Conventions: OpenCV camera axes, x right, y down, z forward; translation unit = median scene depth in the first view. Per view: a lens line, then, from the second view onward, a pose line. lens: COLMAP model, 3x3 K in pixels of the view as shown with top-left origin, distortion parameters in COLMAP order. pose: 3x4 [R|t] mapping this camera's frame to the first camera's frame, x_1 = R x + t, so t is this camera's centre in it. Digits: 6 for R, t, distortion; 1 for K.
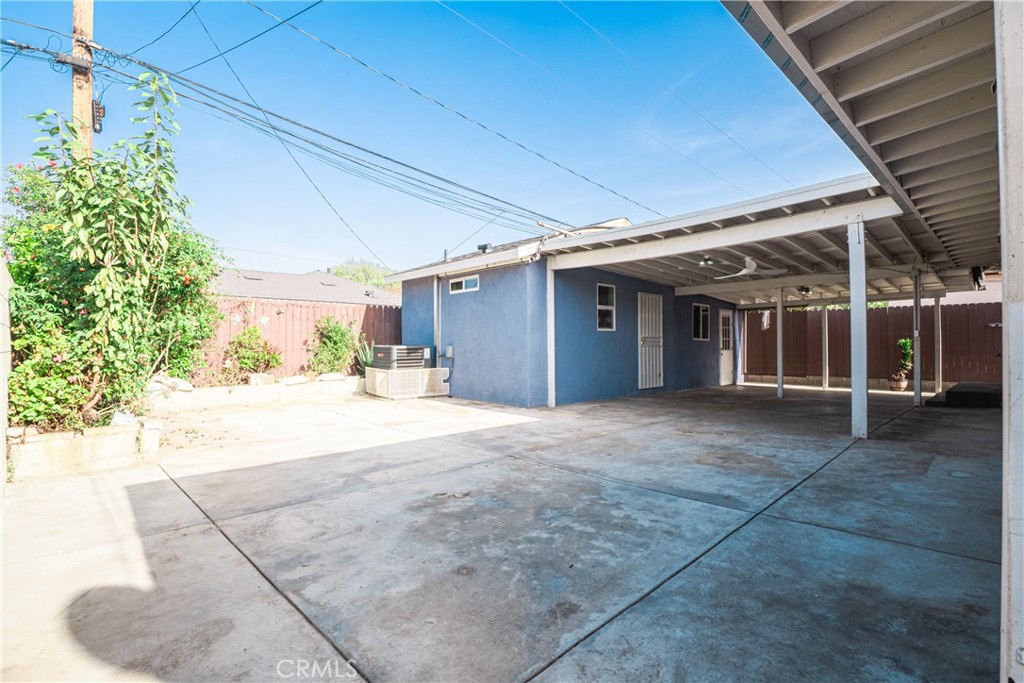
lens RADIAL K [[492.7, 0, 512.6], [0, 492.7, 339.5], [0, 0, 1]] dist [-0.037584, 0.001416]
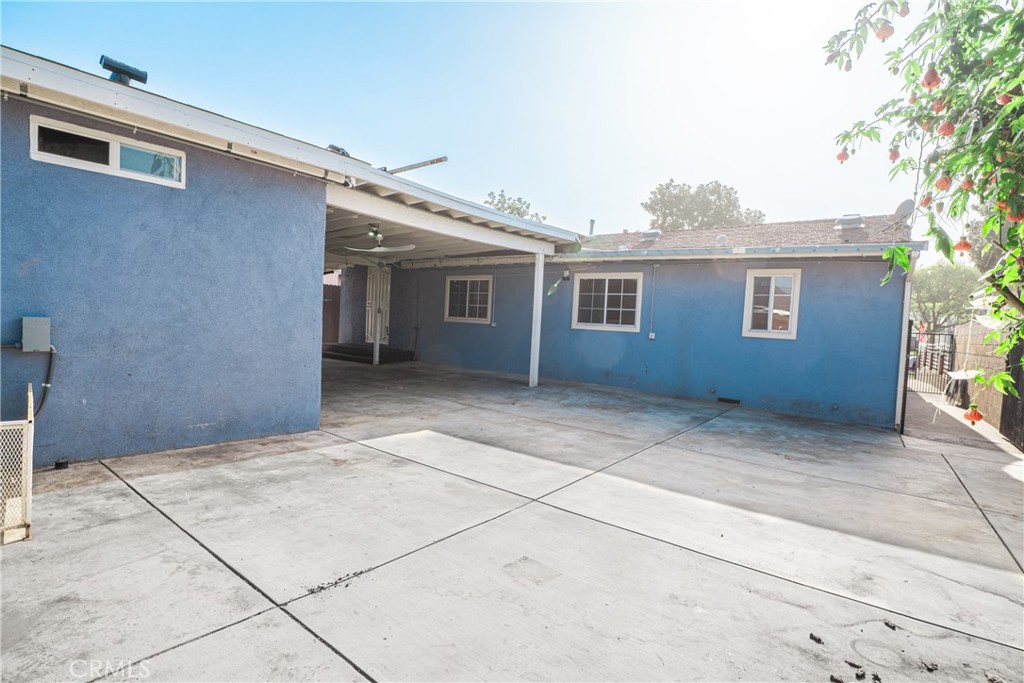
lens RADIAL K [[492.7, 0, 512.1], [0, 492.7, 342.4], [0, 0, 1]] dist [-0.037584, 0.001416]
pose [[-0.152927, -0.049194, 0.987012, -0.519156], [-0.062410, 0.997247, 0.040034, -0.003432], [-0.986265, -0.055477, -0.155577, 0.770869]]
